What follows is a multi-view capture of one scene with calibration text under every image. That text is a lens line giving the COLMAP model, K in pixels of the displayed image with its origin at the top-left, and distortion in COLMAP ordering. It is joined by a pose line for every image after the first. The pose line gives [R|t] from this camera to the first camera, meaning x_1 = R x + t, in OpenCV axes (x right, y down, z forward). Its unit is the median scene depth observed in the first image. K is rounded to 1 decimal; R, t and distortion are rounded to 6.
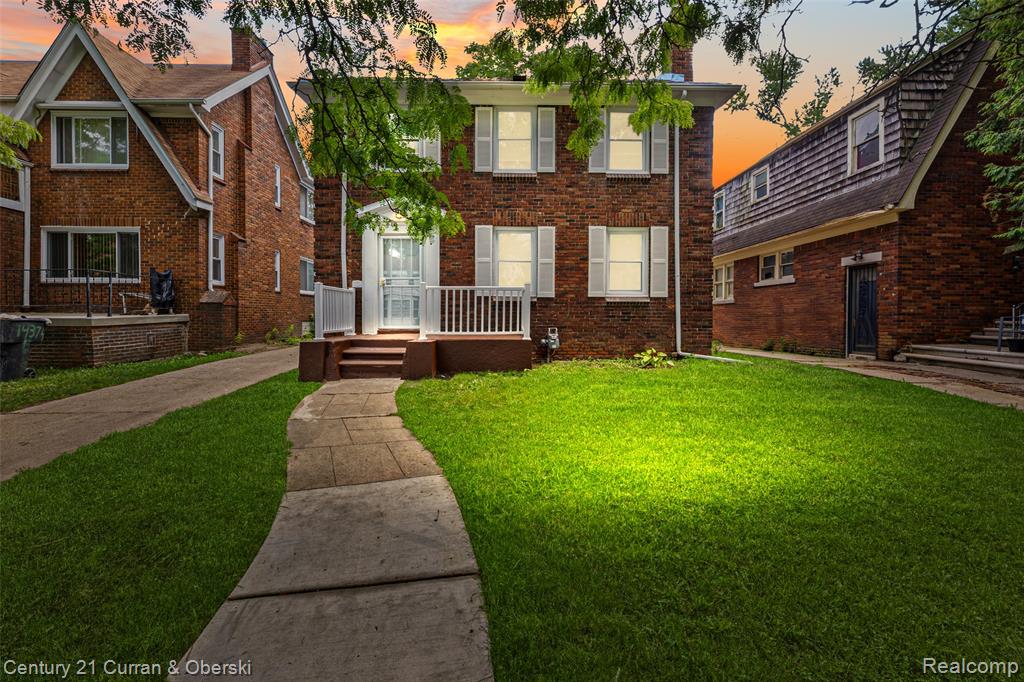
lens RADIAL K [[417.2, 0, 512.6], [0, 417.2, 319.3], [0, 0, 1]] dist [-0.000905, 0.000487]
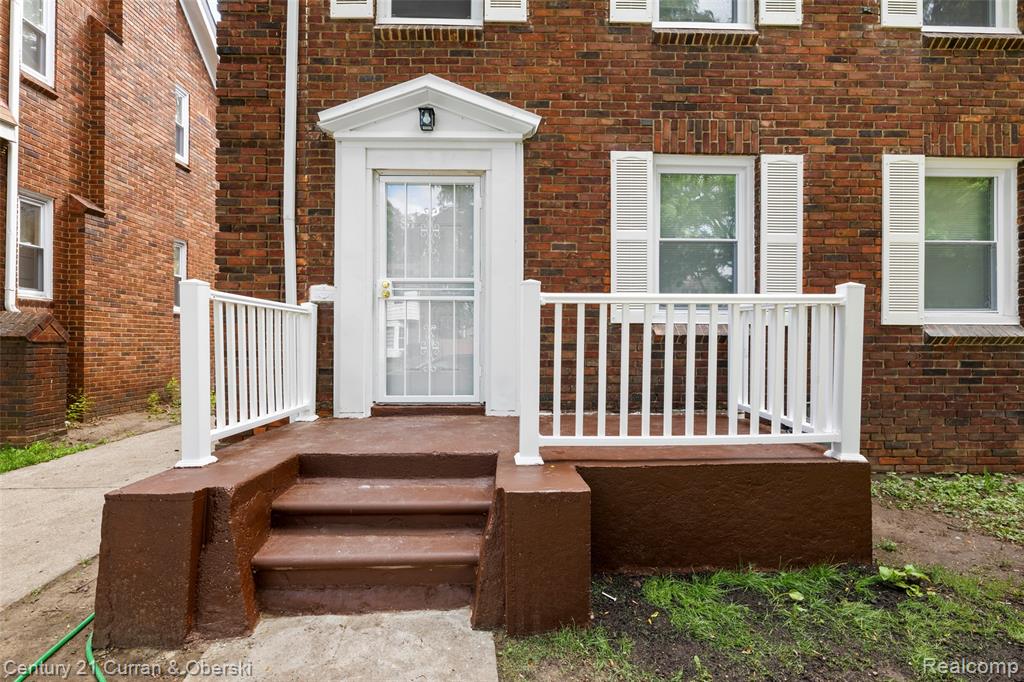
lens RADIAL K [[502.6, 0, 515.6], [0, 502.6, 341.0], [0, 0, 1]] dist [-0.001245, -0.000162]
pose [[0.999977, 0.000649, 0.006697, -0.182475], [-0.000530, 0.999842, -0.017785, -0.028586], [-0.006707, 0.017781, 0.999819, 0.497754]]
